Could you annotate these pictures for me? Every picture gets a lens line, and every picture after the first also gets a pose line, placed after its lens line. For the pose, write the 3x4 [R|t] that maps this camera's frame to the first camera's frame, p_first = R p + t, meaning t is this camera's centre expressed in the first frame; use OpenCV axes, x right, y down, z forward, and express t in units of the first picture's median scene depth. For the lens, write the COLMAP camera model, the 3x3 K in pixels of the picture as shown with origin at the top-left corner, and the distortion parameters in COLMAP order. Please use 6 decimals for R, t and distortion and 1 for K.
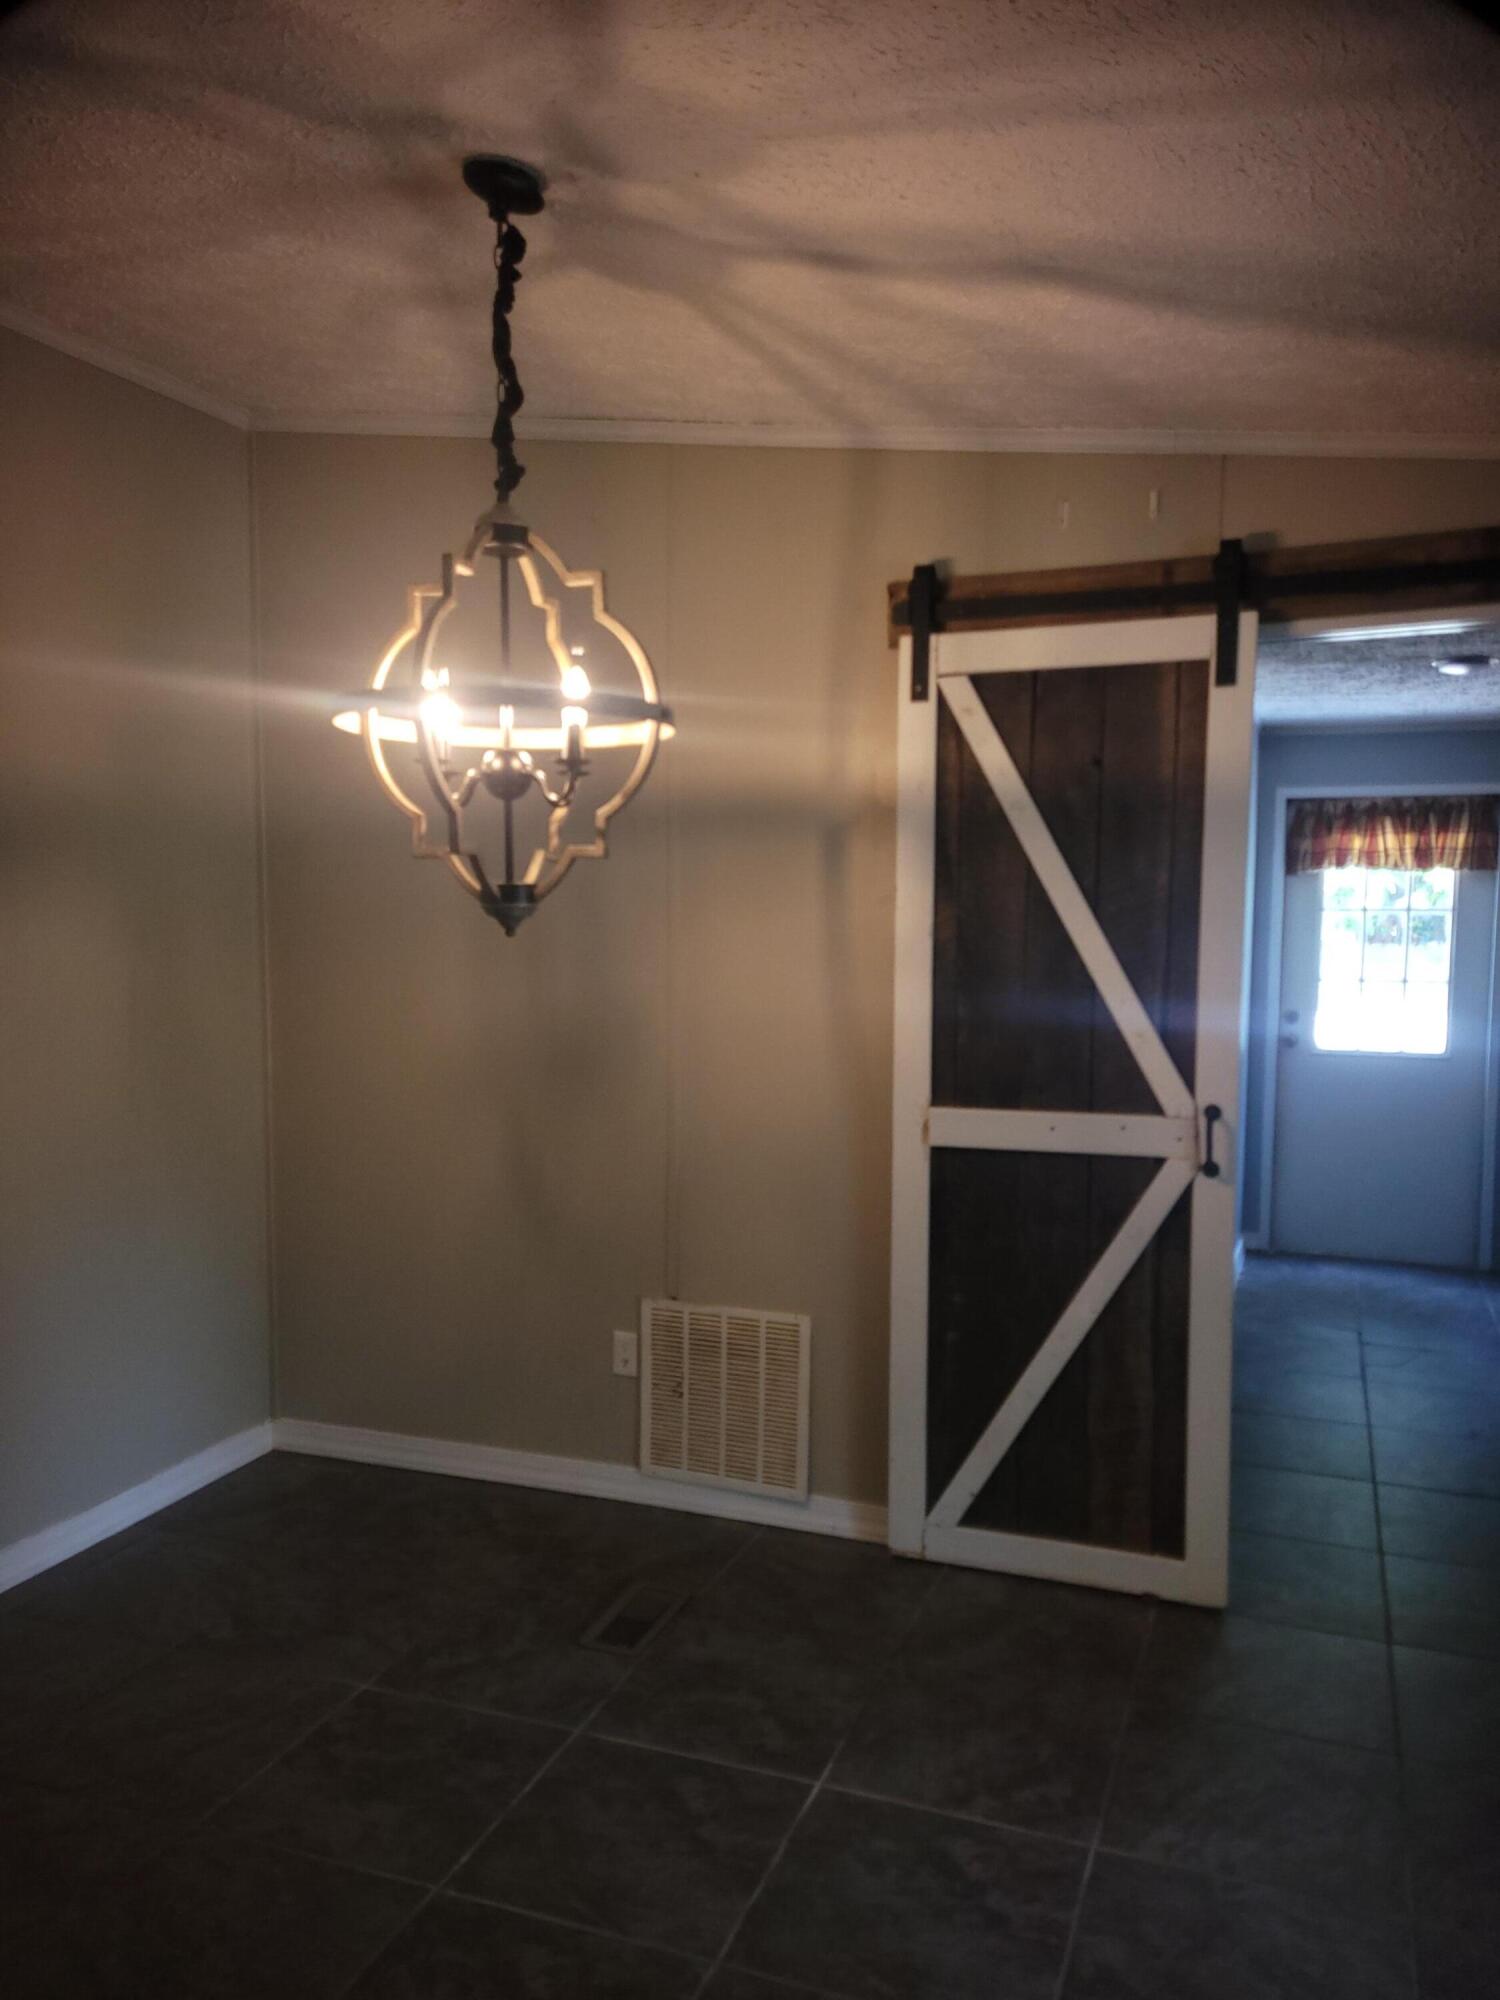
lens RADIAL K [[1483.7, 0, 795.9], [0, 1483.7, 1046.6], [0, 0, 1]] dist [0.067539, -0.048969]
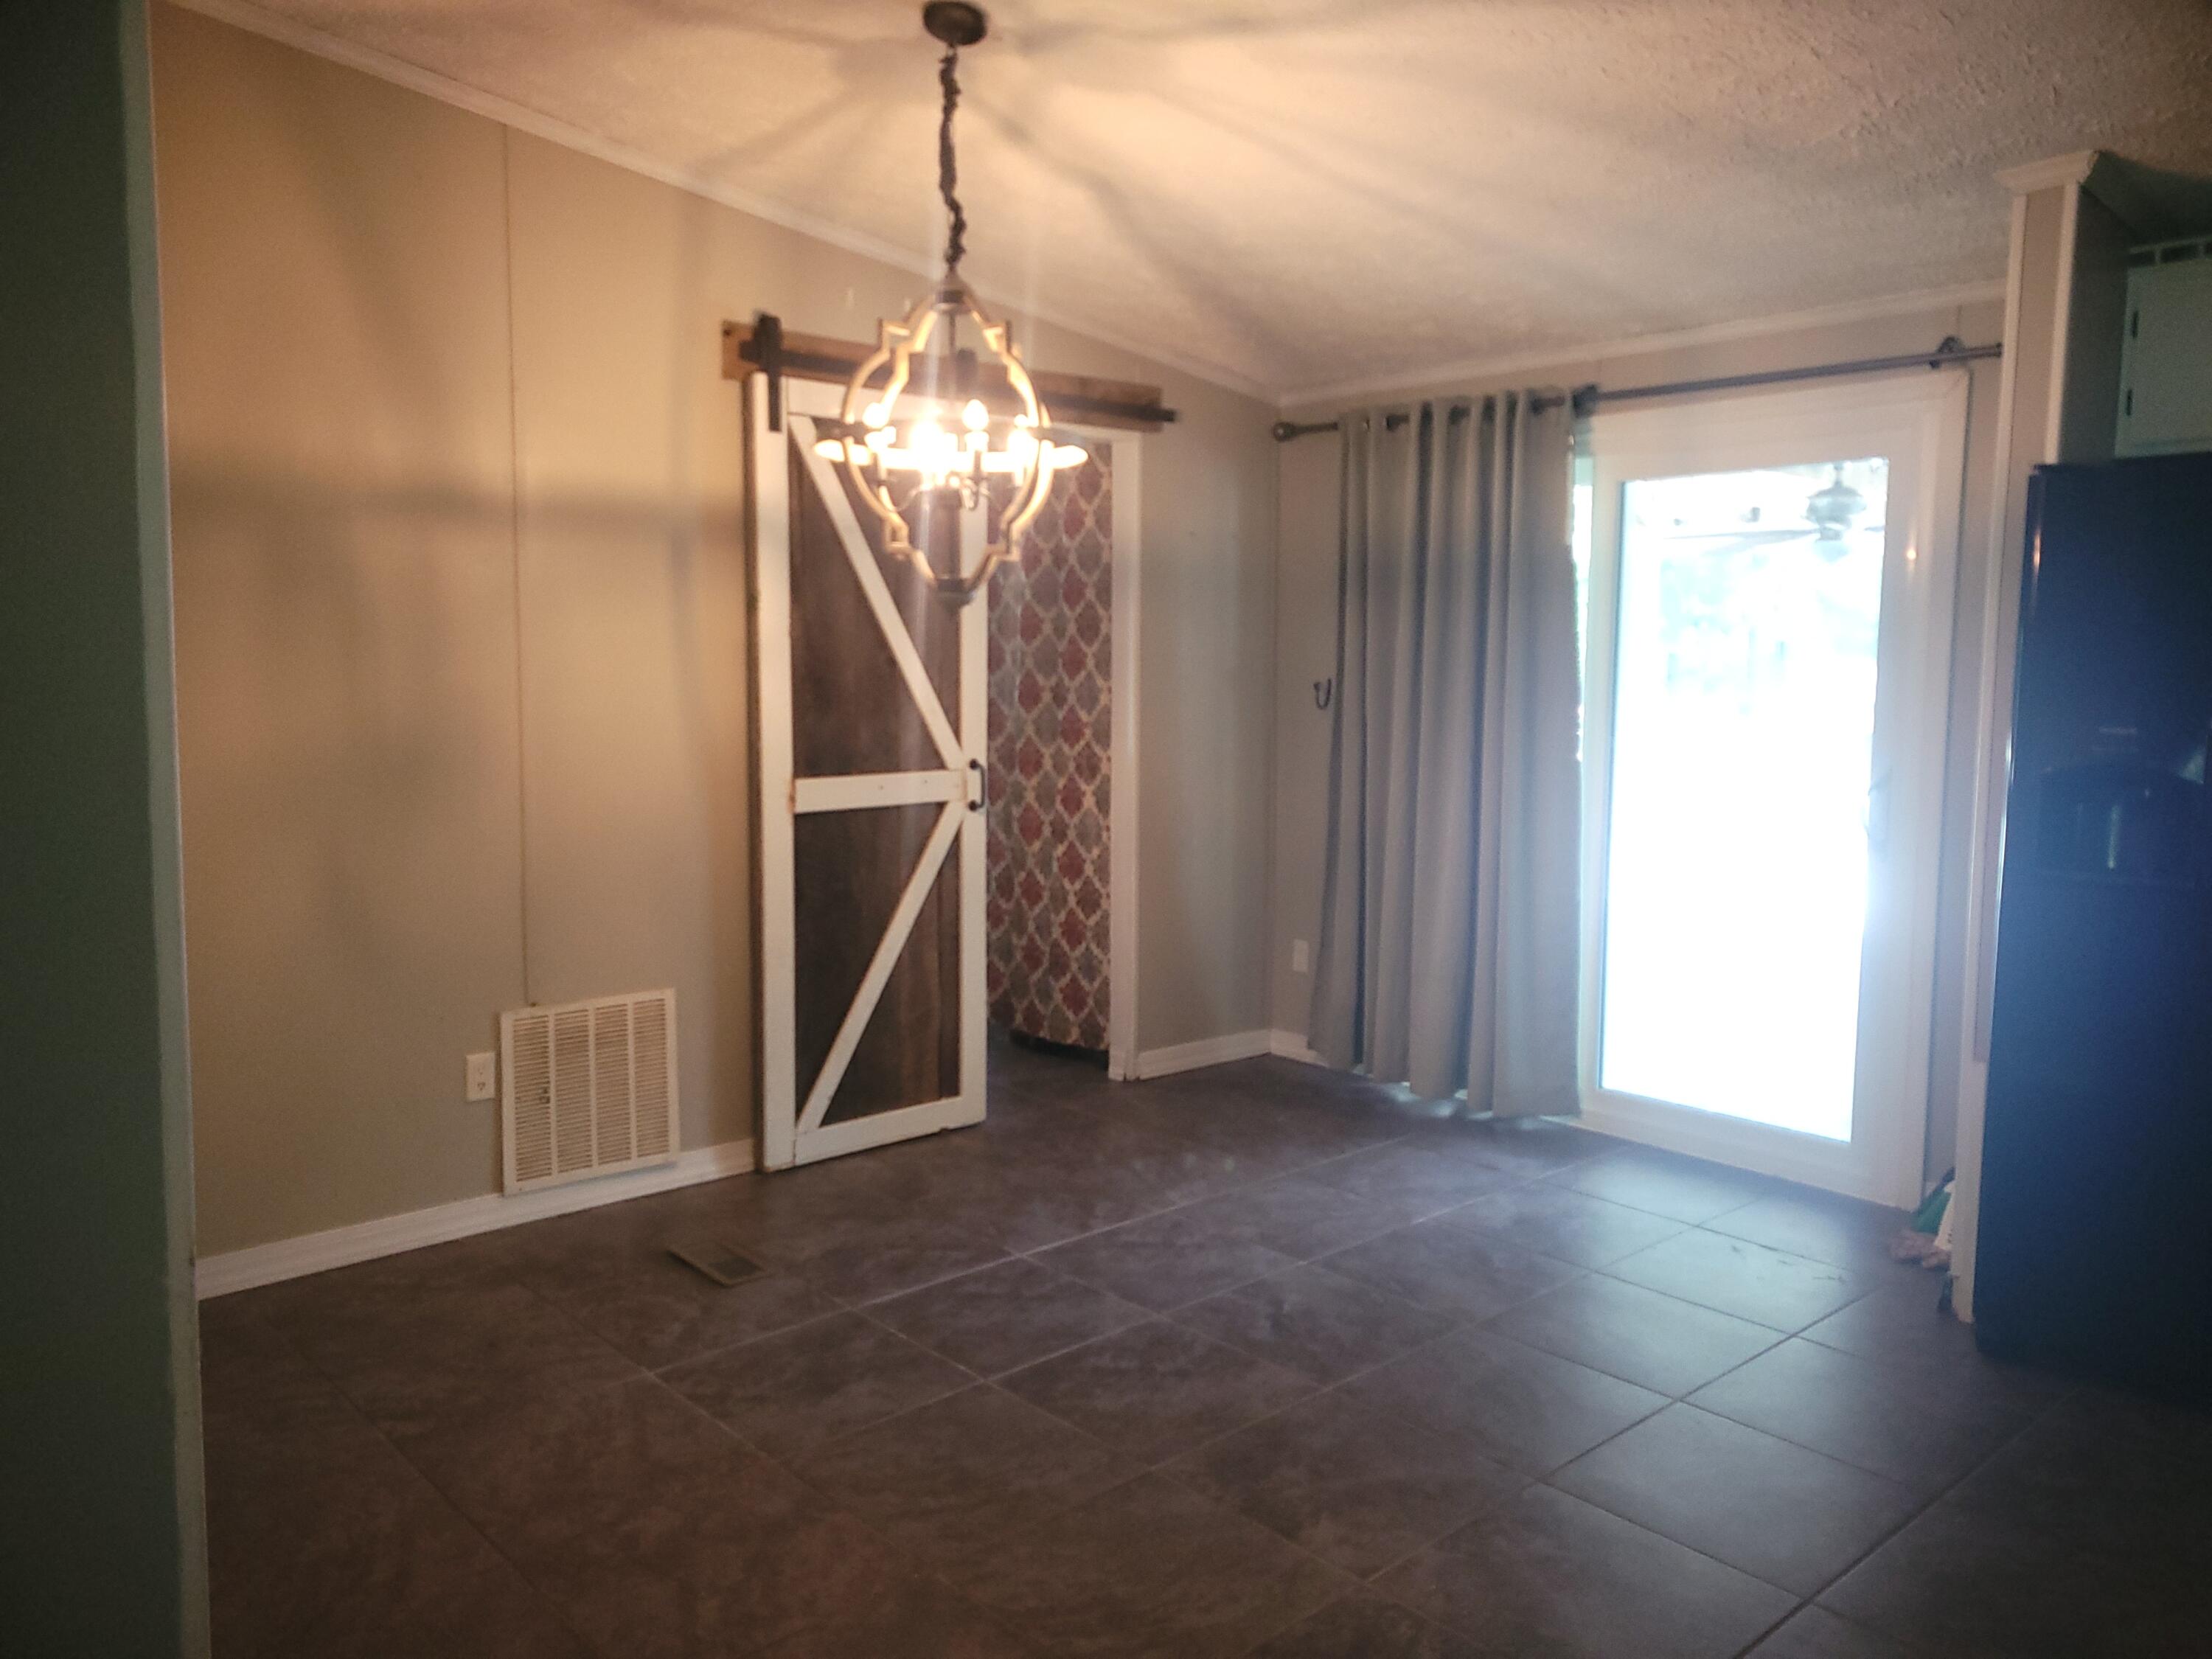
lens RADIAL K [[1640.9, 0, 1103.1], [0, 1640.9, 820.2], [0, 0, 1]] dist [0.067539, -0.048969]
pose [[0.453998, -0.087147, 0.886730, -0.867077], [0.073866, 0.995461, 0.060014, 0.011154], [-0.887935, 0.038253, 0.458375, 0.167068]]
